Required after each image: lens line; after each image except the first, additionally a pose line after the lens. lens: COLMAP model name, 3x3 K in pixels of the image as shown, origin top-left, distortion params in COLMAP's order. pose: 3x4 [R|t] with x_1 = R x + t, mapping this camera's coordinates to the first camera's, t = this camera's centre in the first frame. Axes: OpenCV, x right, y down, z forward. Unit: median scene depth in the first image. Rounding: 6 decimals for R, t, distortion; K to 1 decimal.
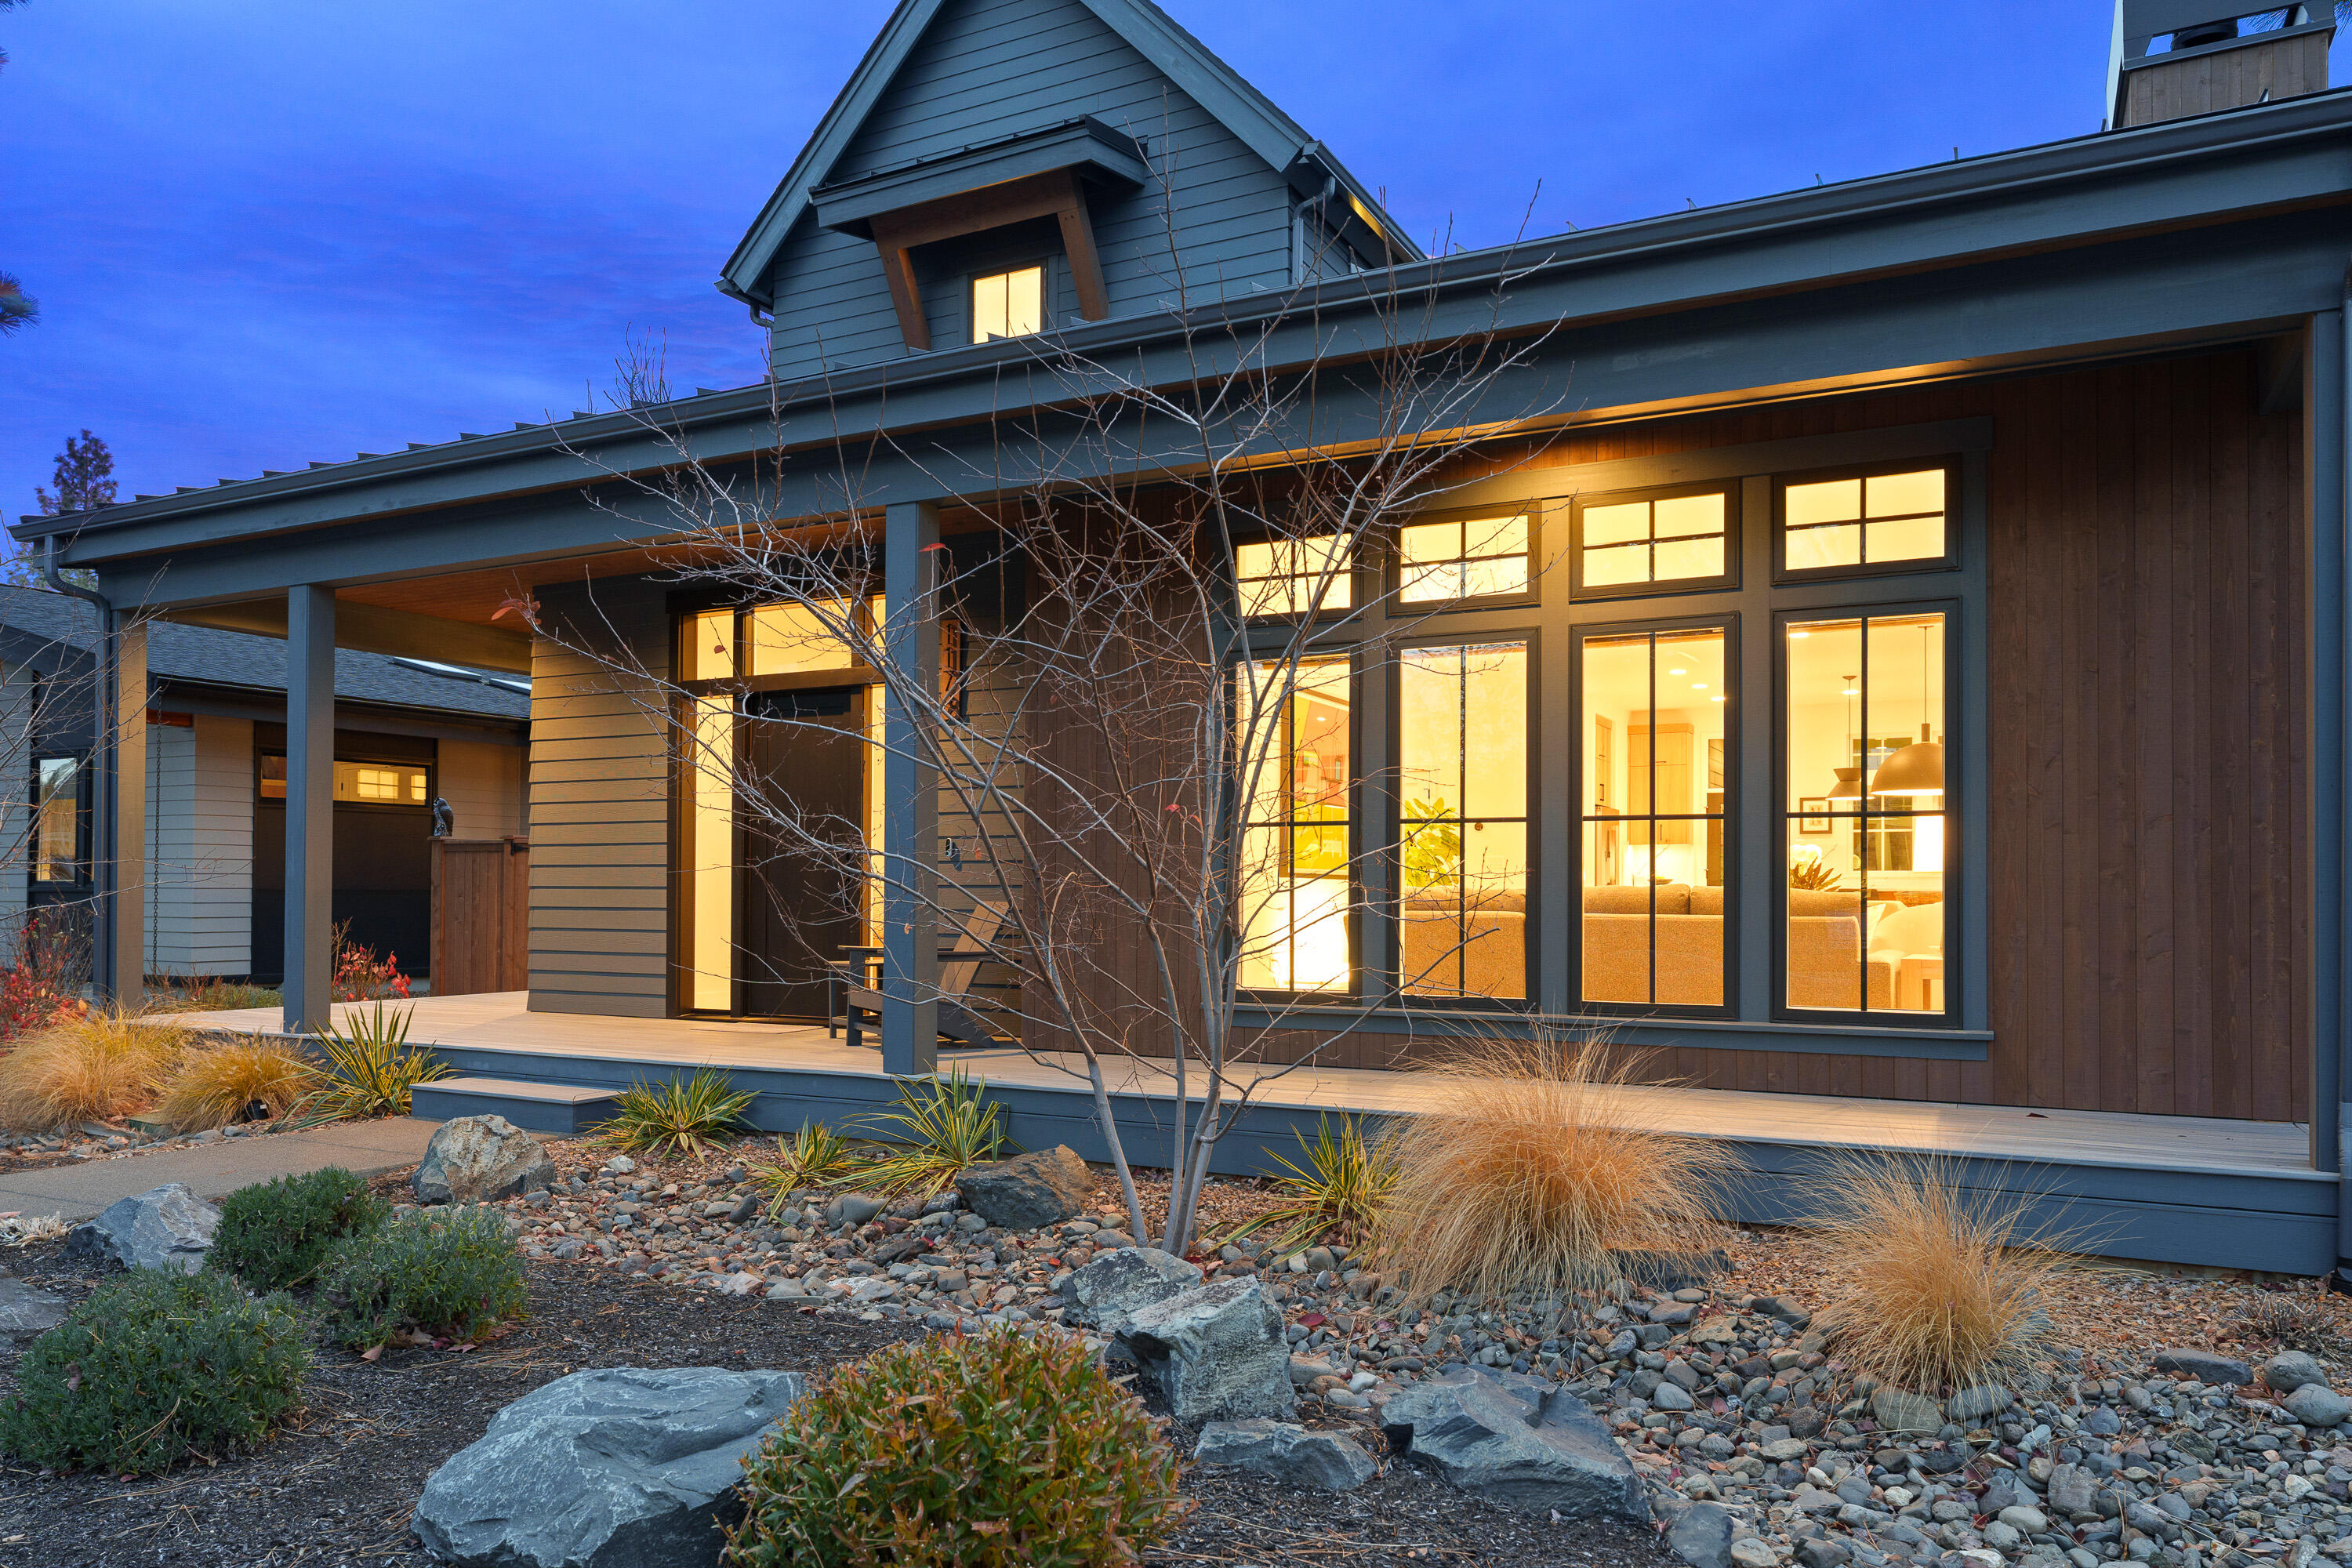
lens RADIAL K [[1567.5, 0, 1204.2], [0, 1567.5, 870.1], [0, 0, 1]] dist [0.000379, -0.001948]
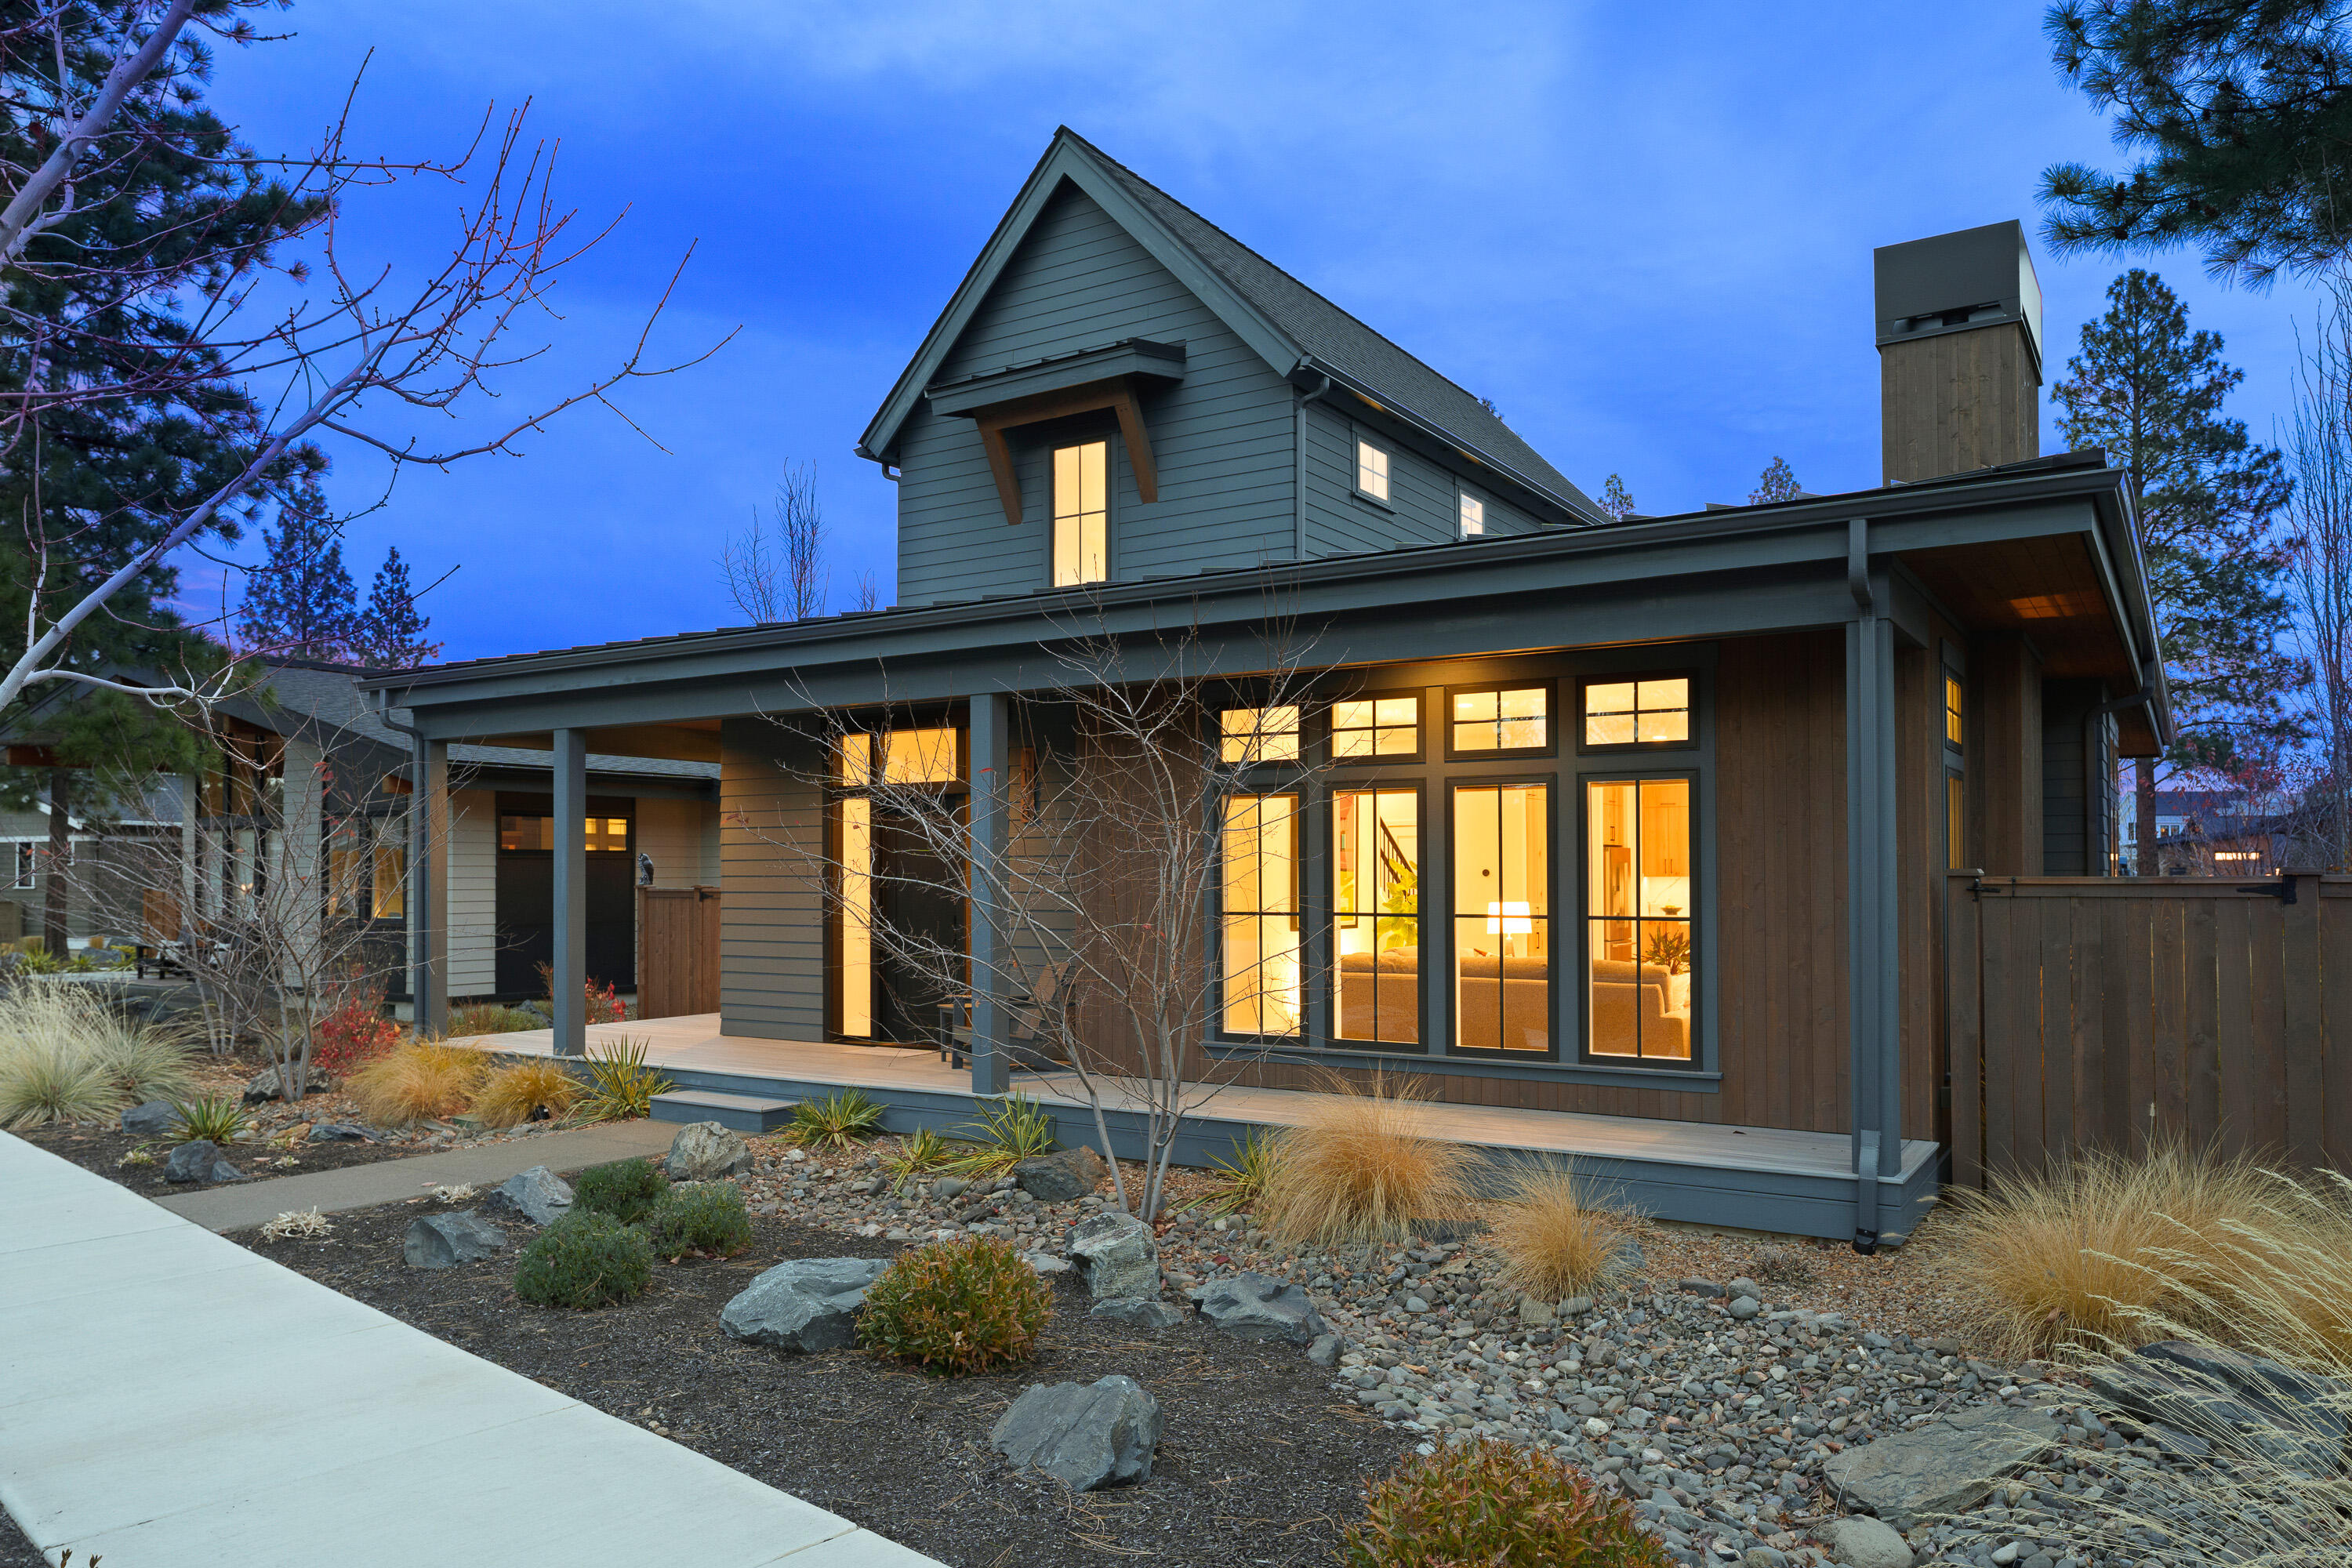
lens RADIAL K [[1618.6, 0, 1176.4], [0, 1618.6, 830.5], [0, 0, 1]] dist [-0.000883, -0.001738]
pose [[0.993690, -0.012431, -0.111468, 0.164962], [0.011355, 0.999883, -0.010285, -0.102971], [0.111583, 0.008954, 0.993715, -0.499653]]
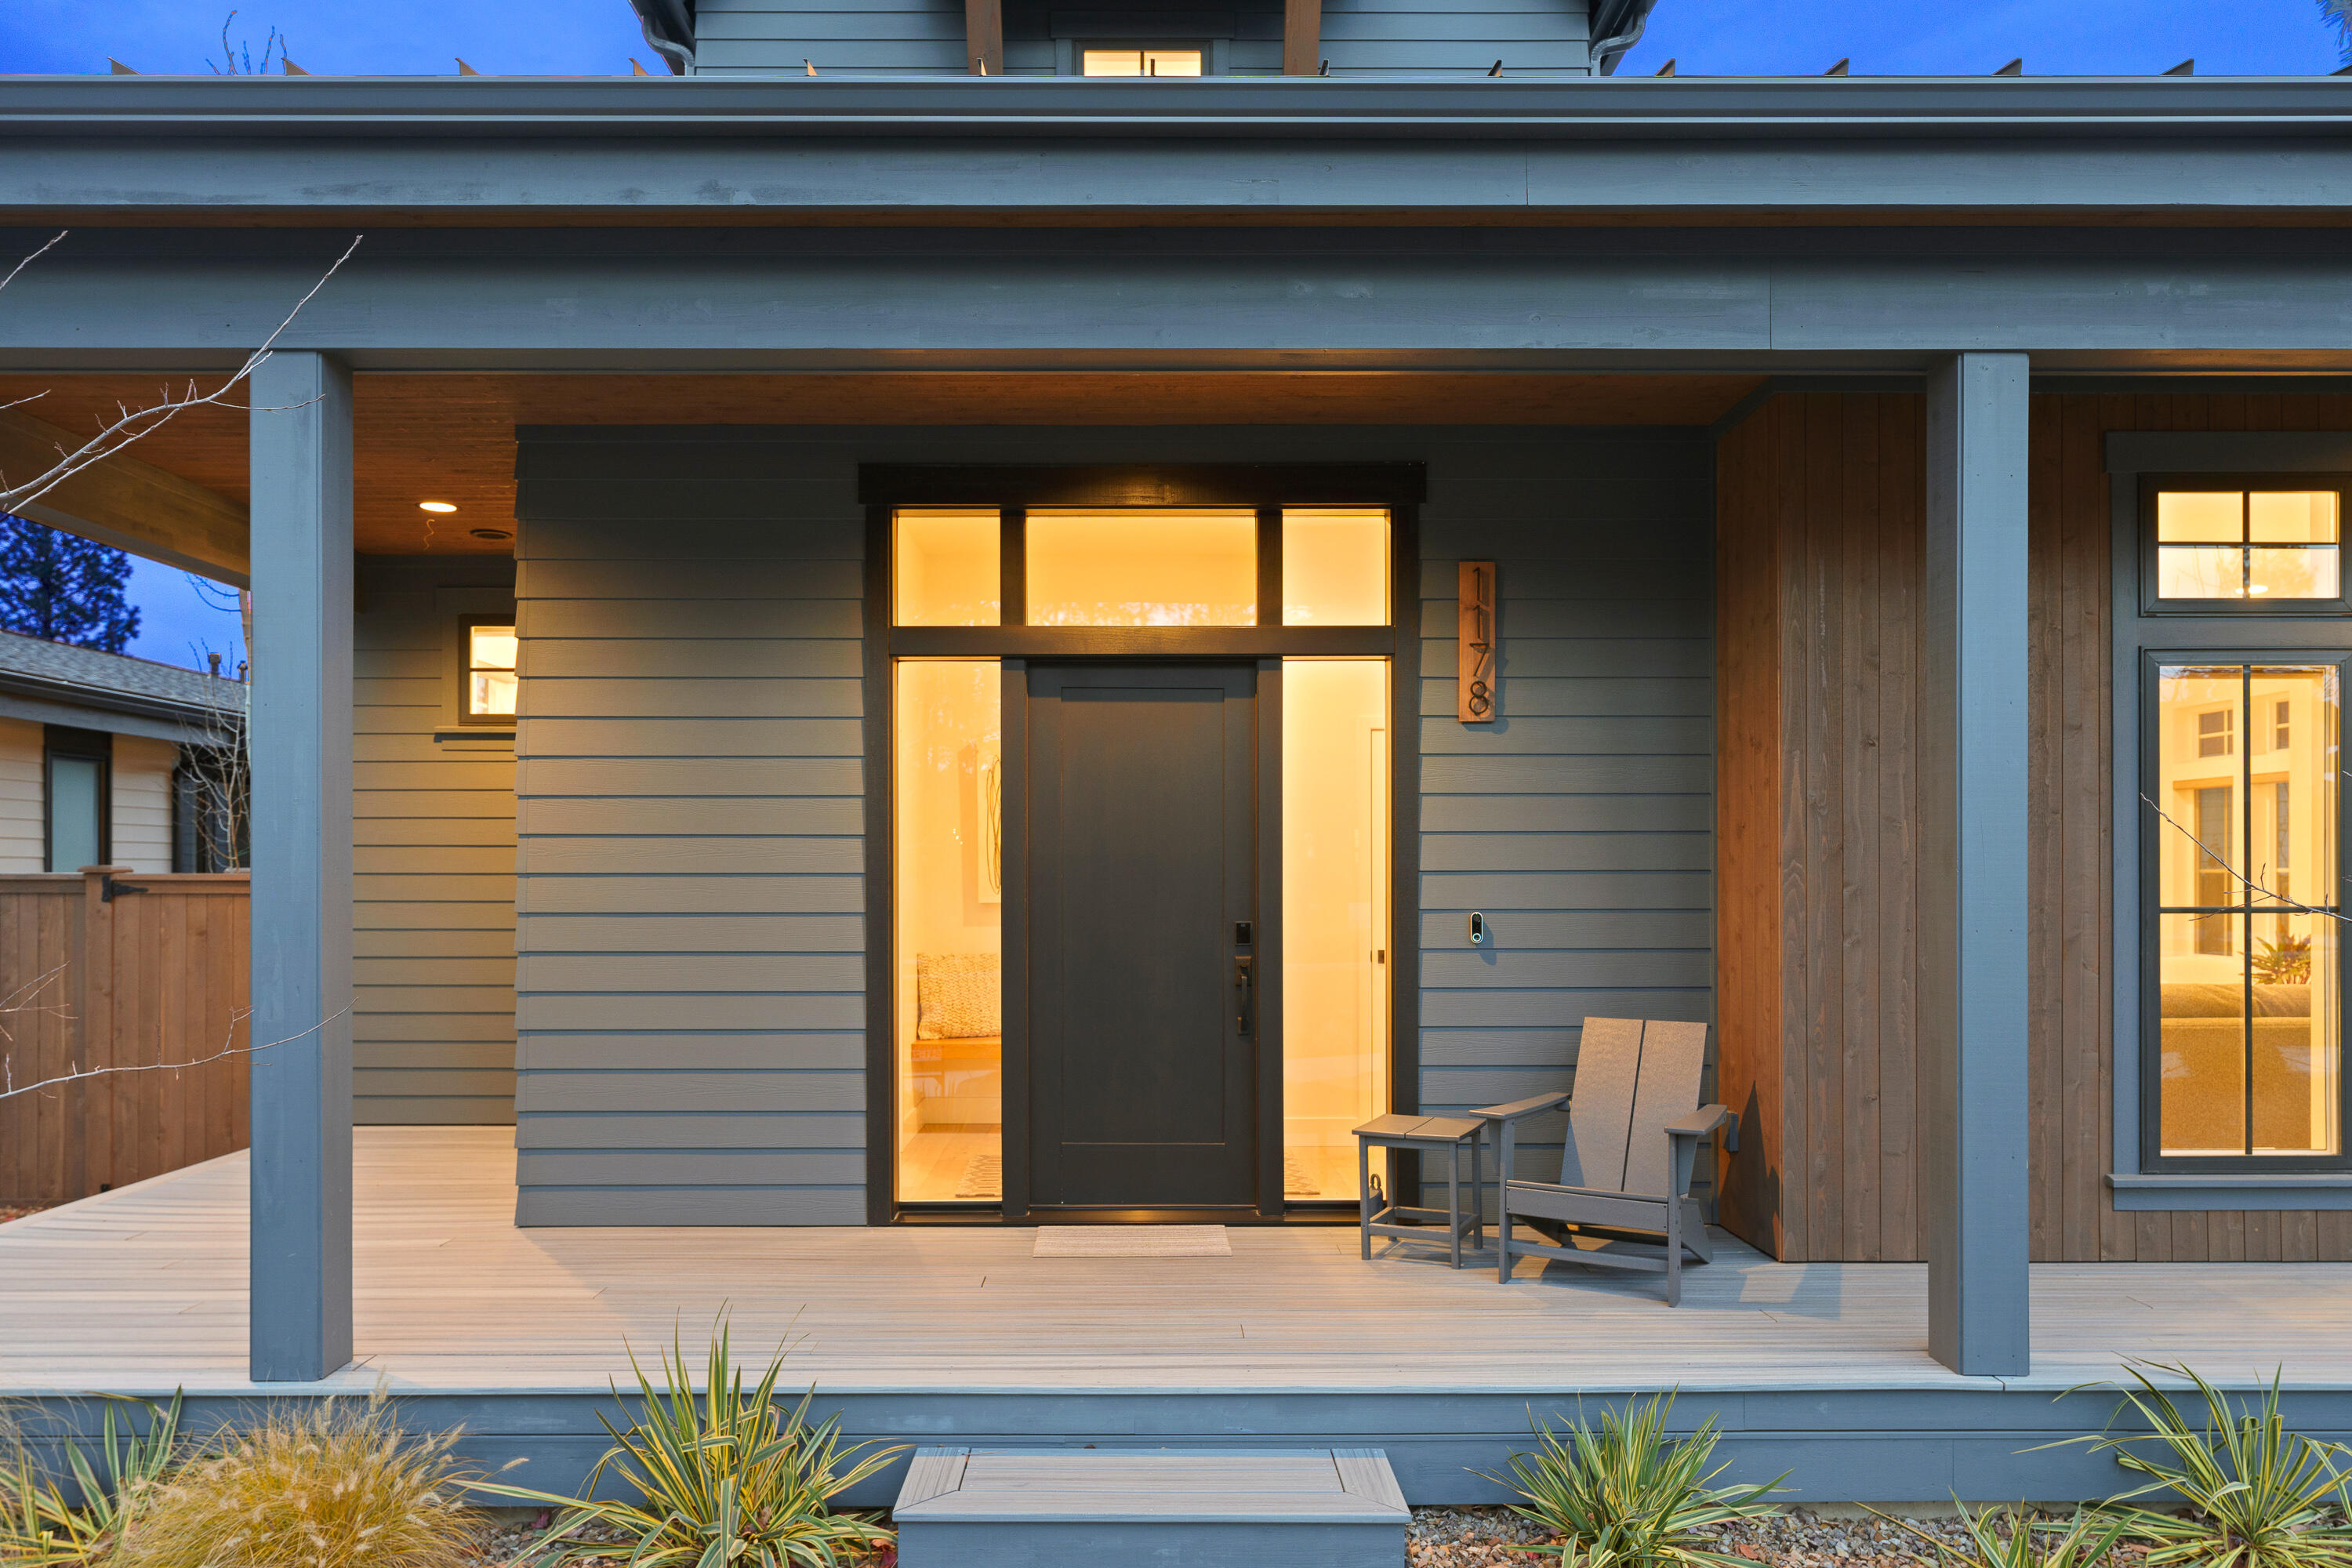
lens RADIAL K [[1530.8, 0, 1169.3], [0, 1530.8, 858.0], [0, 0, 1]] dist [-0.004758, -0.000750]
pose [[0.886211, -0.003830, 0.463266, -0.770834], [-0.002231, 0.999919, 0.012535, -0.069164], [-0.463277, -0.012142, 0.886130, 0.718828]]
